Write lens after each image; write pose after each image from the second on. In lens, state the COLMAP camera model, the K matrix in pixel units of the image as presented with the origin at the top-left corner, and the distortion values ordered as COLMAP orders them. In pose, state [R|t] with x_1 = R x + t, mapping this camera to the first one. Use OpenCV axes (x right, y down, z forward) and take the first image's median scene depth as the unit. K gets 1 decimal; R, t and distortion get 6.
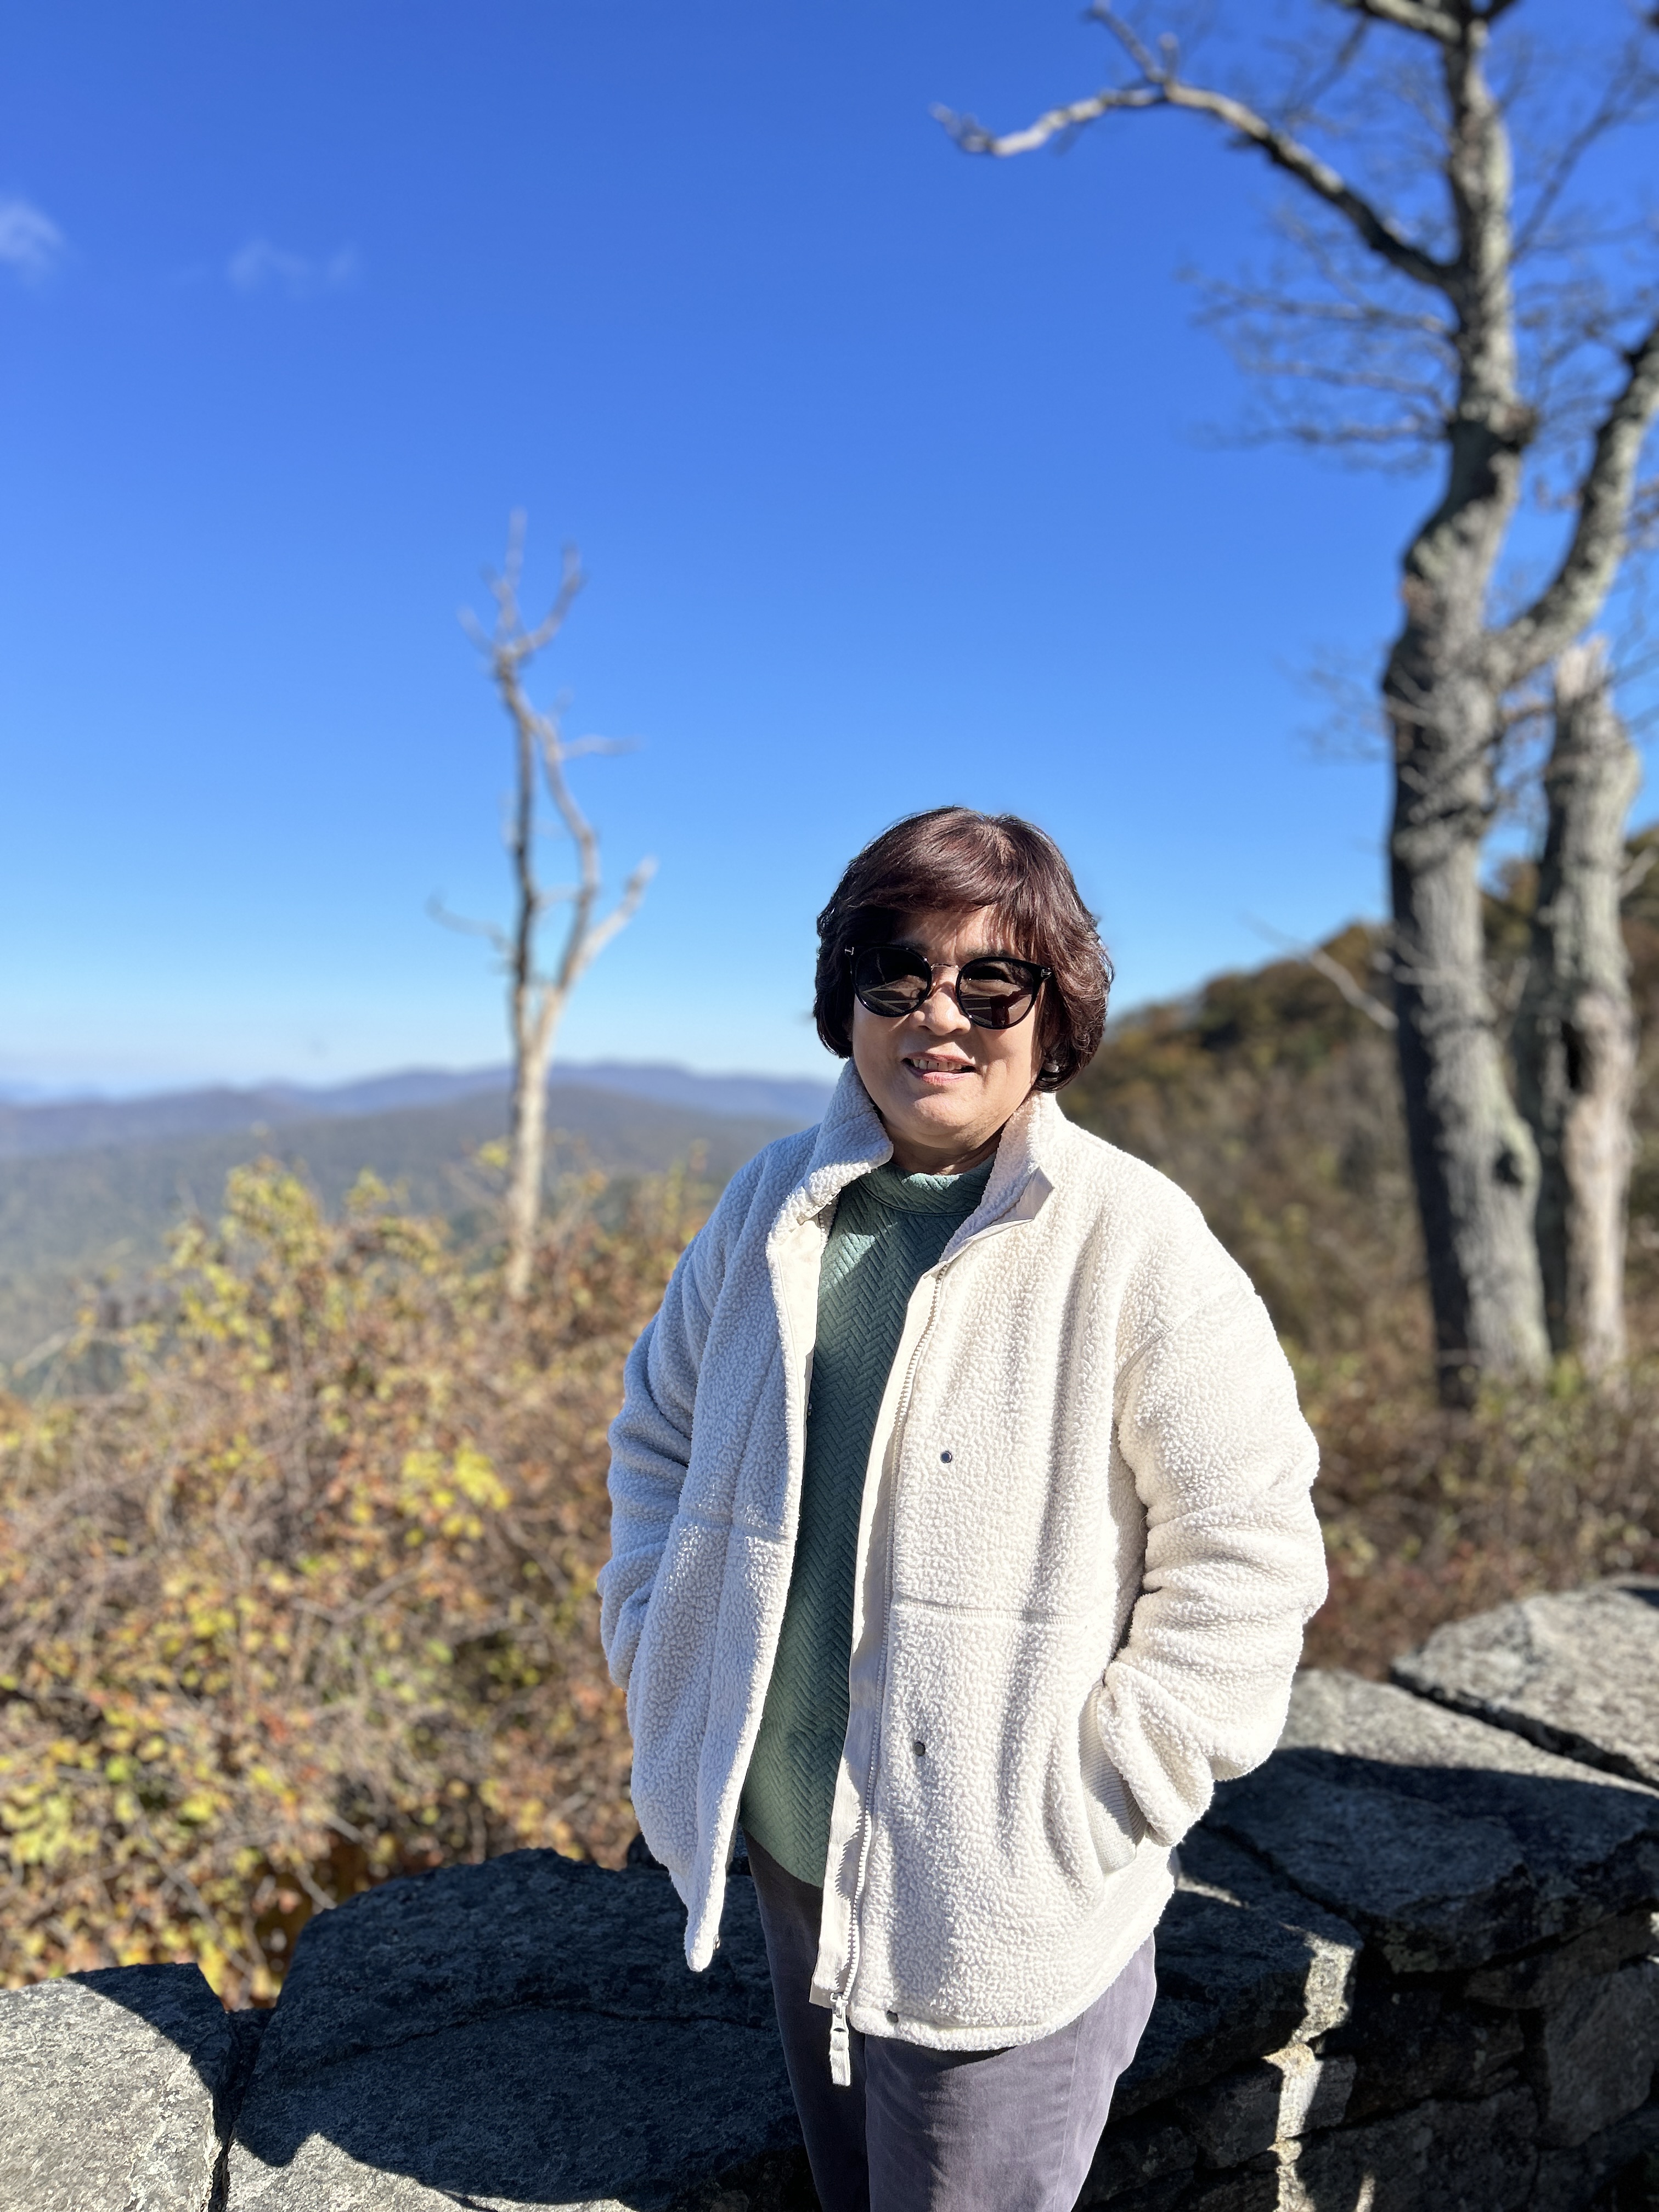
lens RADIAL K [[1612.1, 0, 847.2], [0, 1612.1, 1112.5], [0, 0, 1]] dist [0.020733, -0.027528]
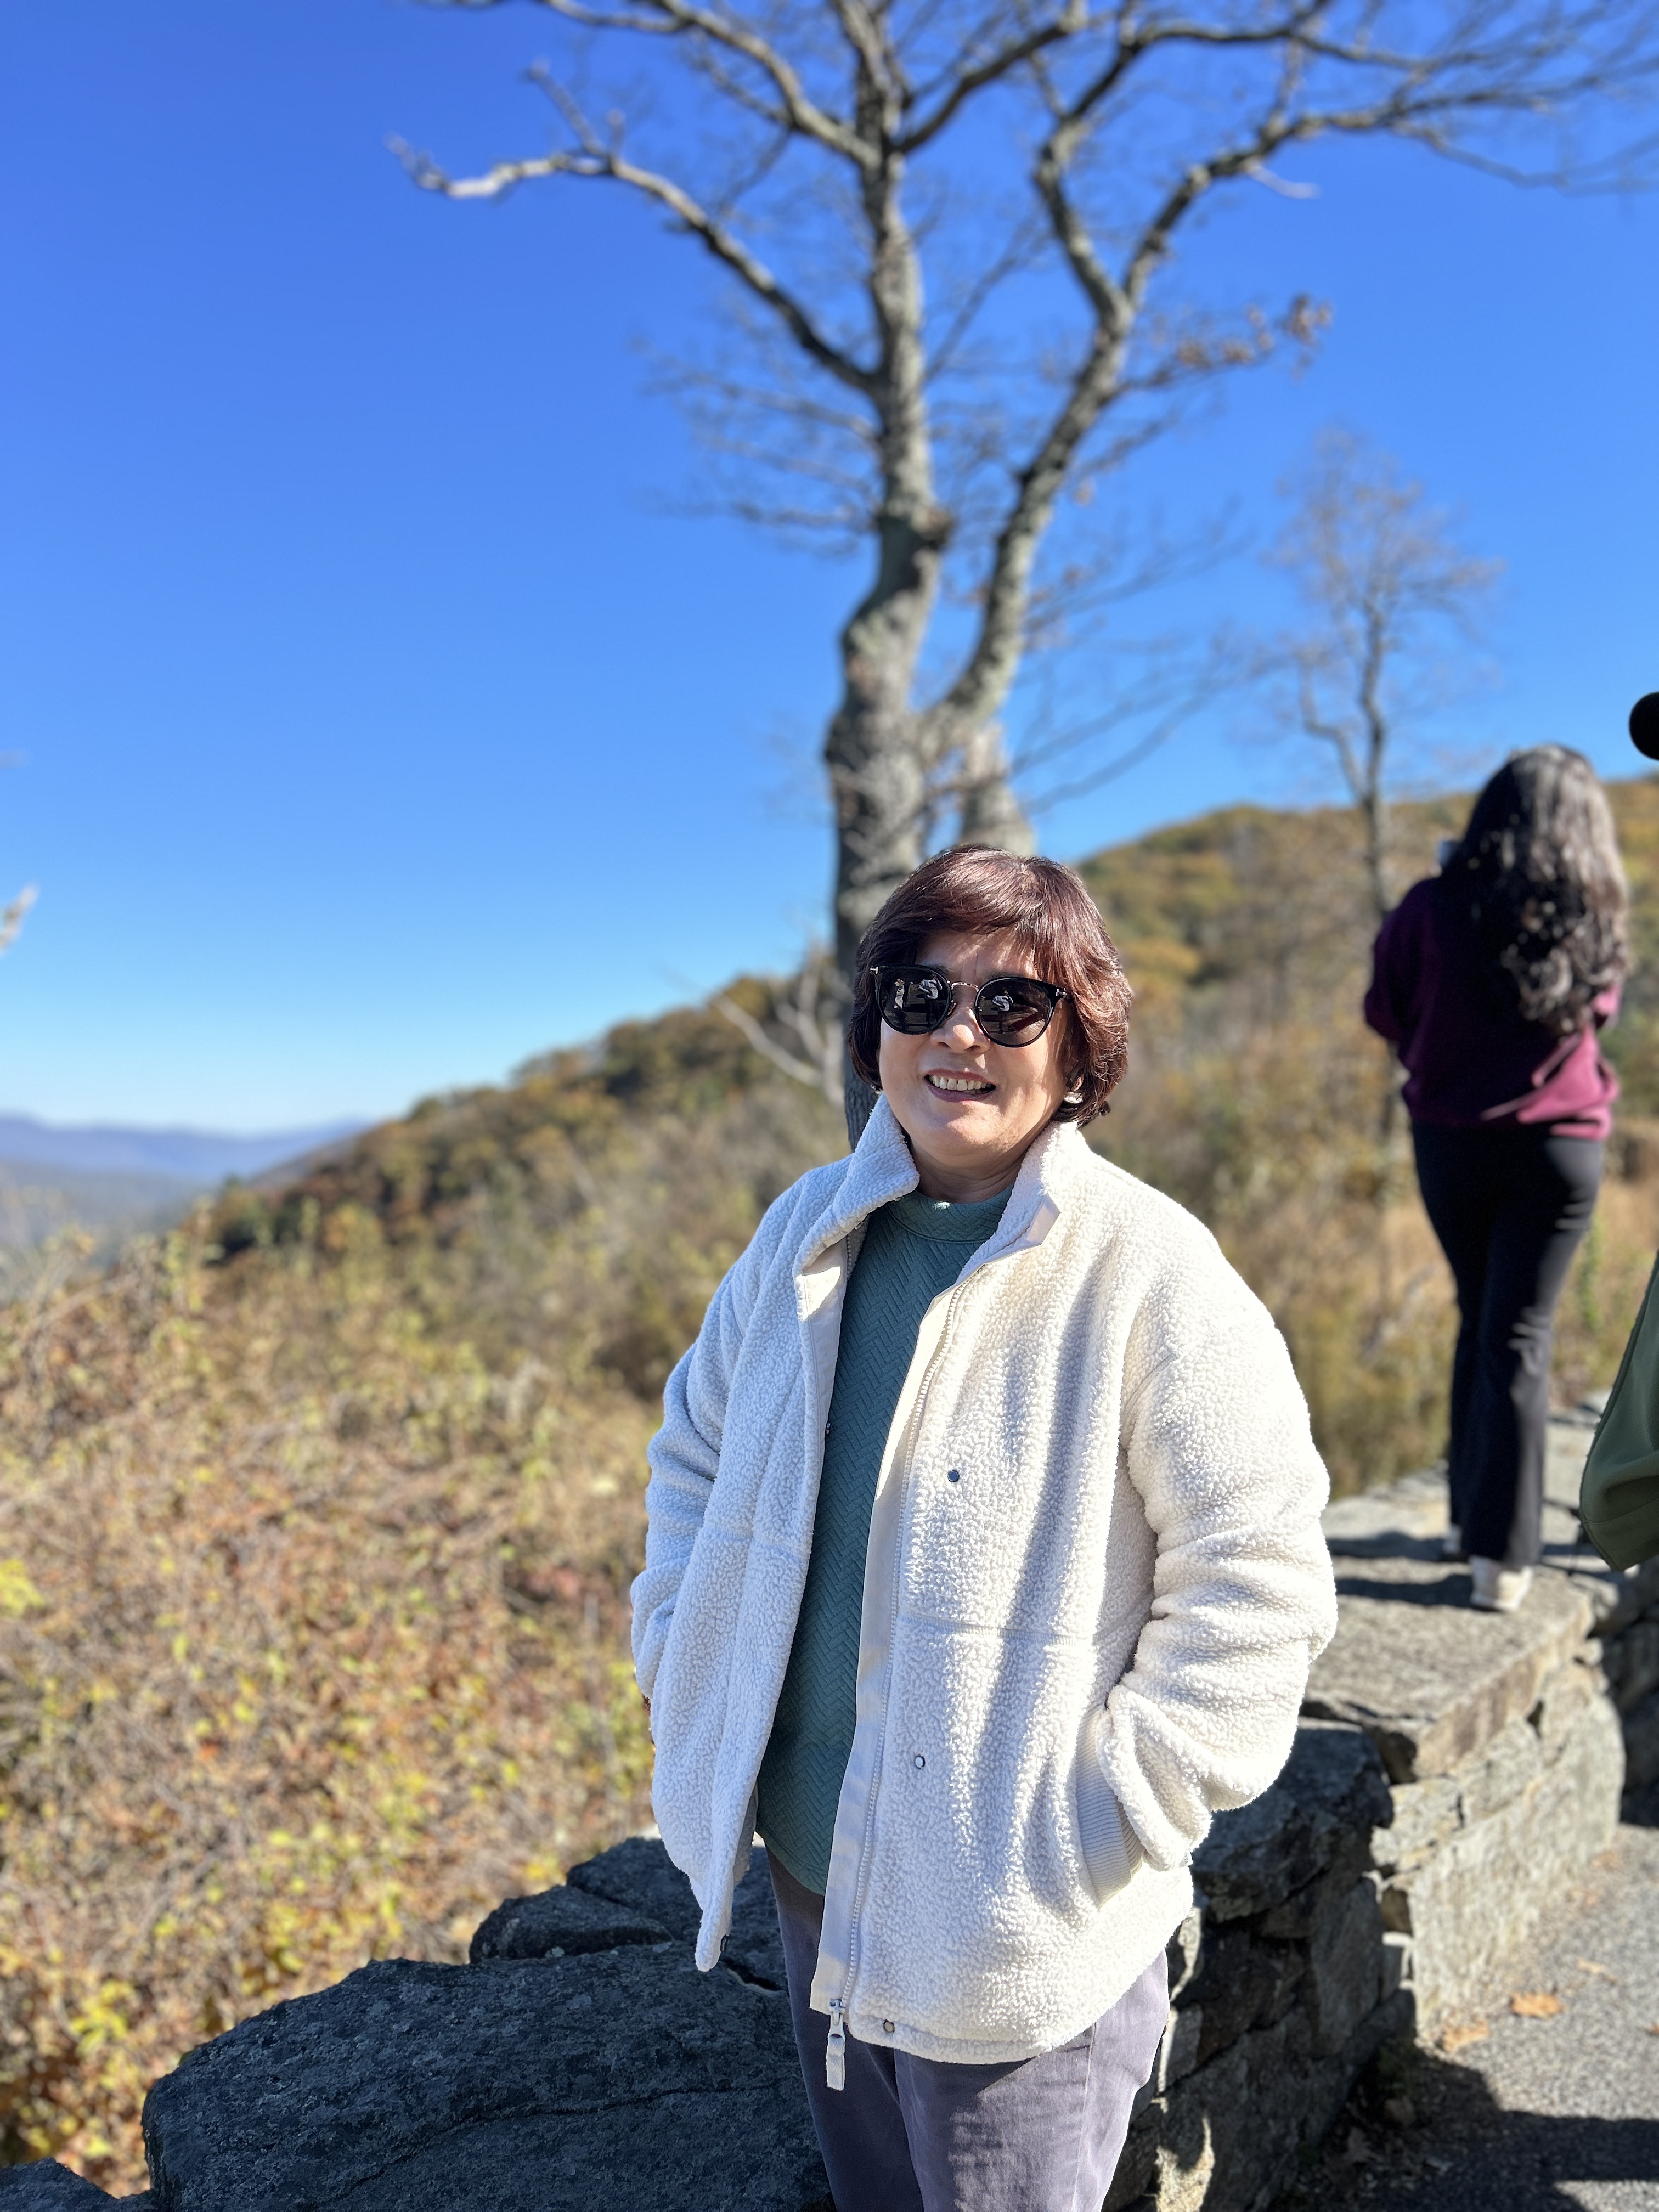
lens RADIAL K [[1612.1, 0, 815.6], [0, 1612.1, 1115.0], [0, 0, 1]] dist [0.020733, -0.027528]
pose [[0.938670, -0.010354, 0.344662, -0.045981], [0.020088, 0.999493, -0.024683, 0.001059], [-0.344232, 0.030093, 0.938402, 0.007743]]
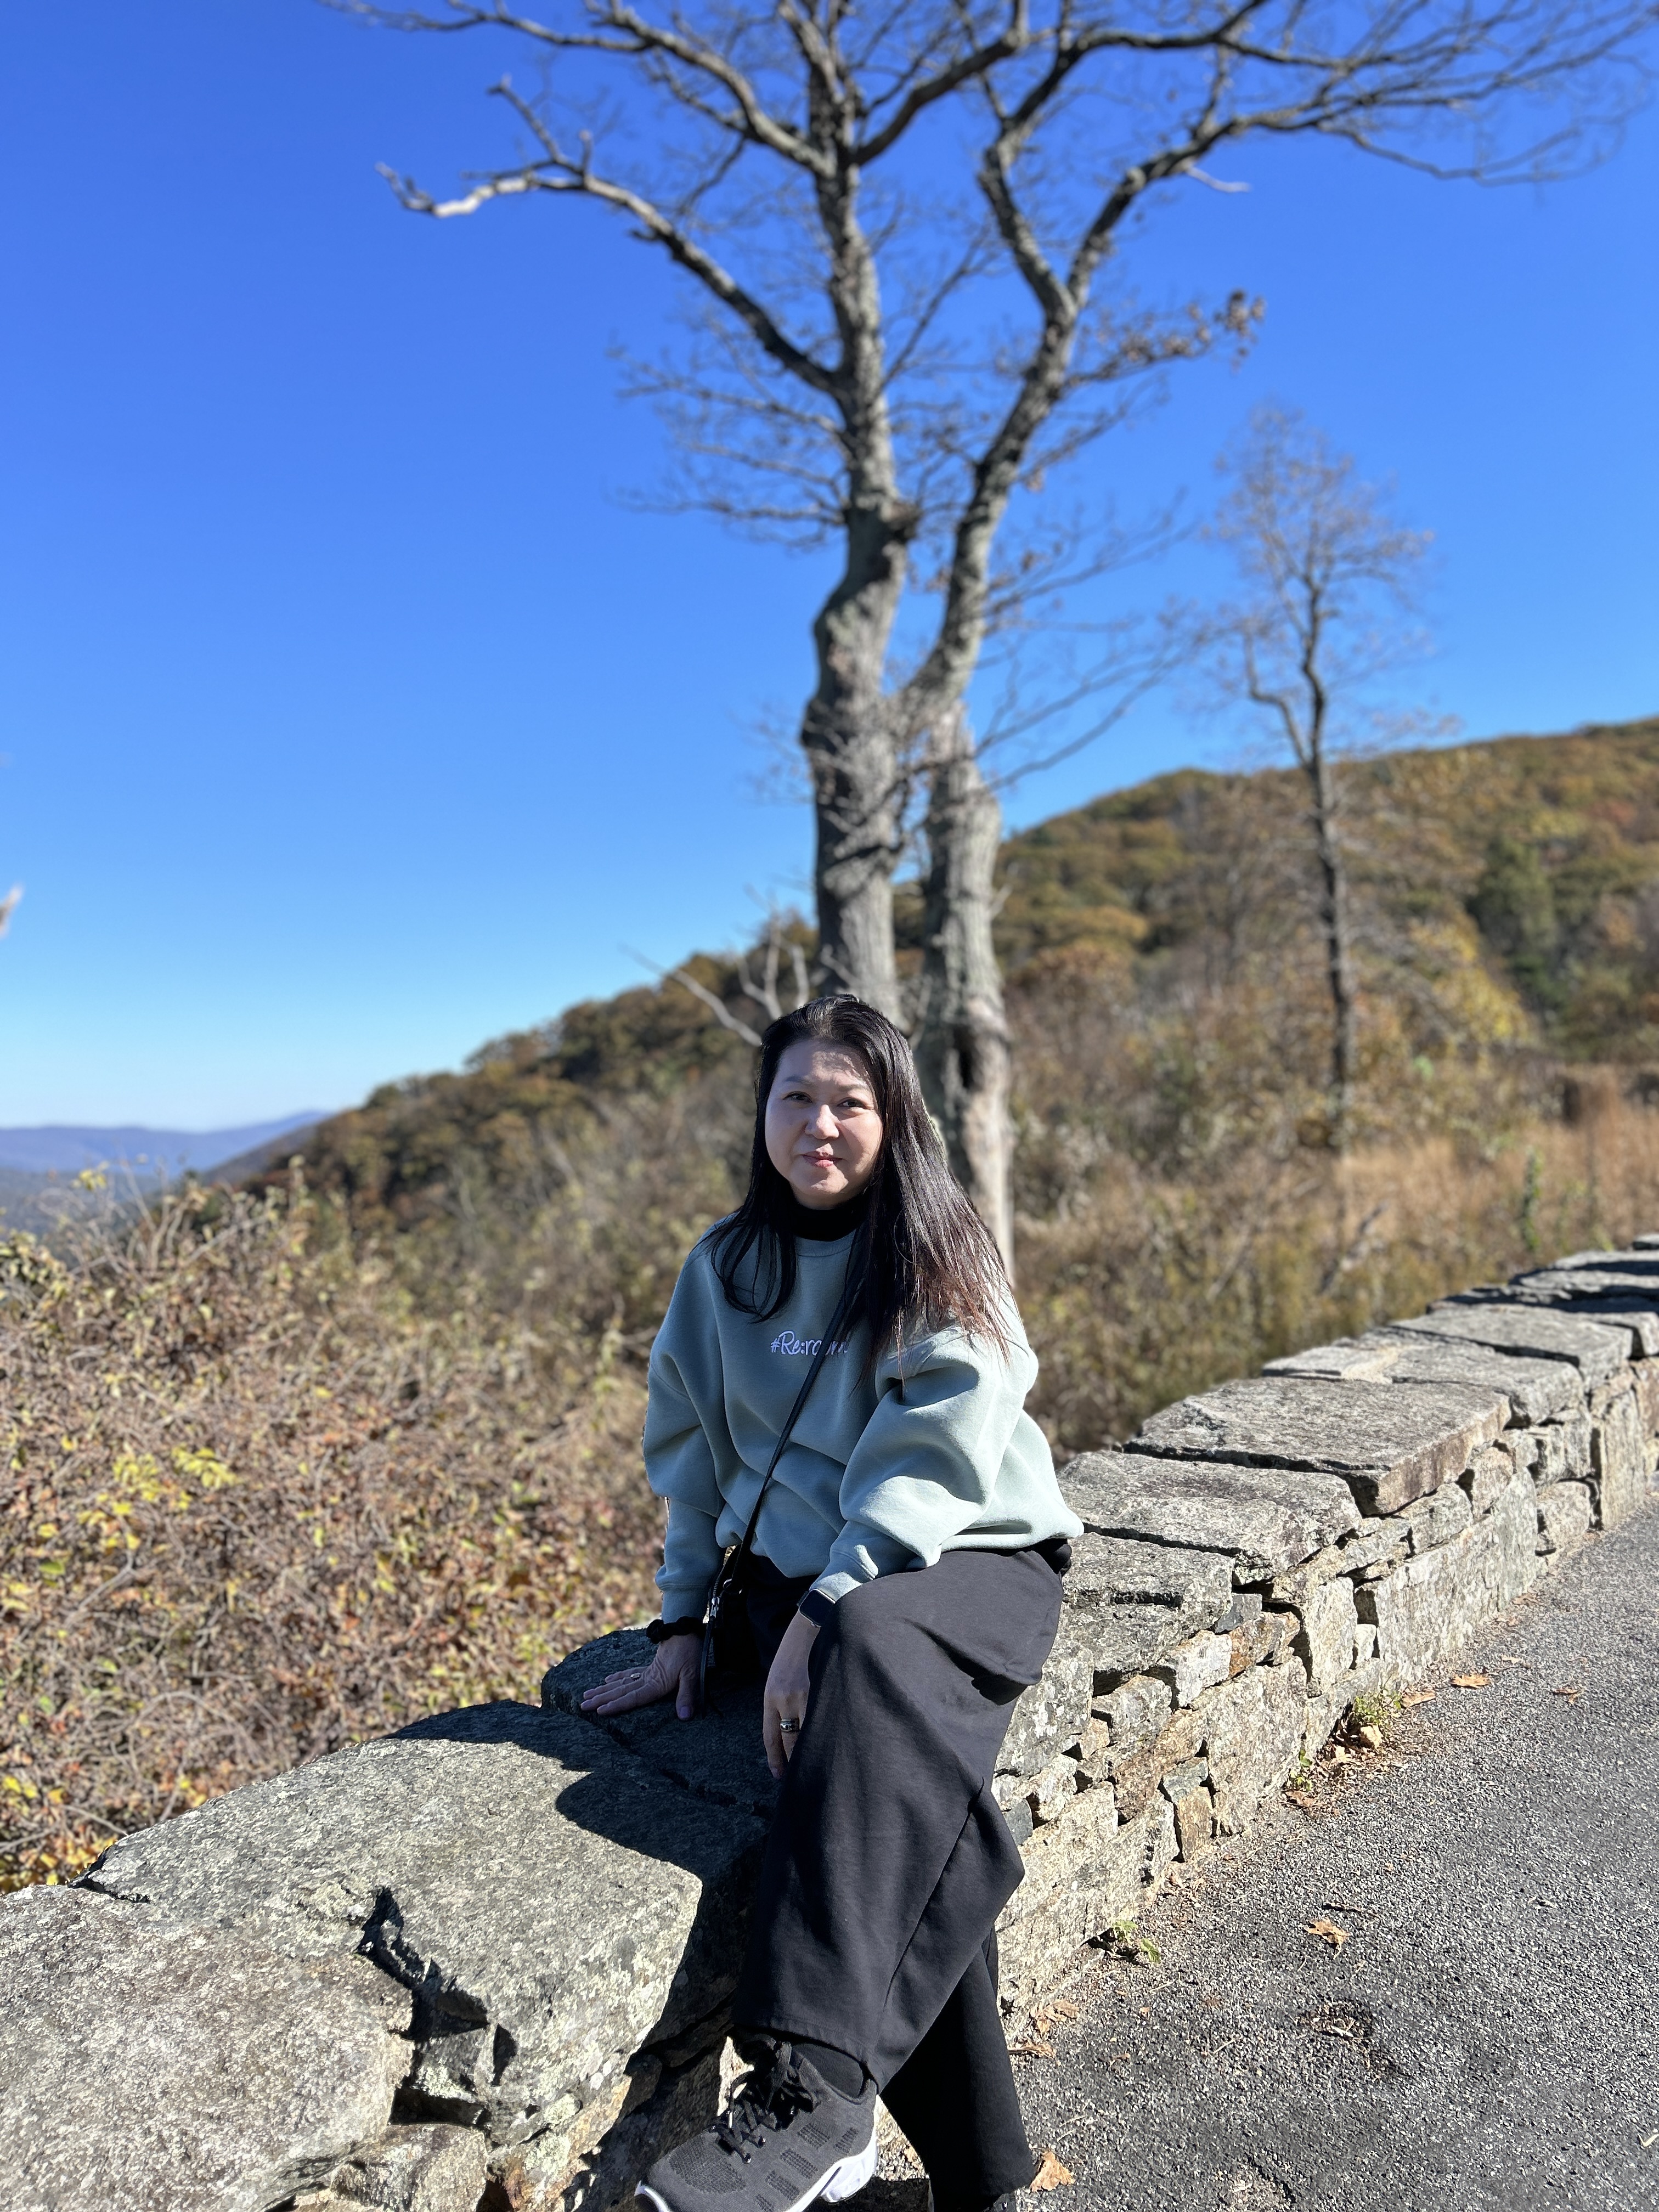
lens RADIAL K [[1612.1, 0, 813.8], [0, 1612.1, 1116.3], [0, 0, 1]] dist [0.020733, -0.027528]
pose [[0.928327, -0.045760, 0.368937, -0.094429], [0.052537, 0.998584, -0.008340, 0.011673], [-0.368033, 0.027126, 0.929417, -0.048458]]
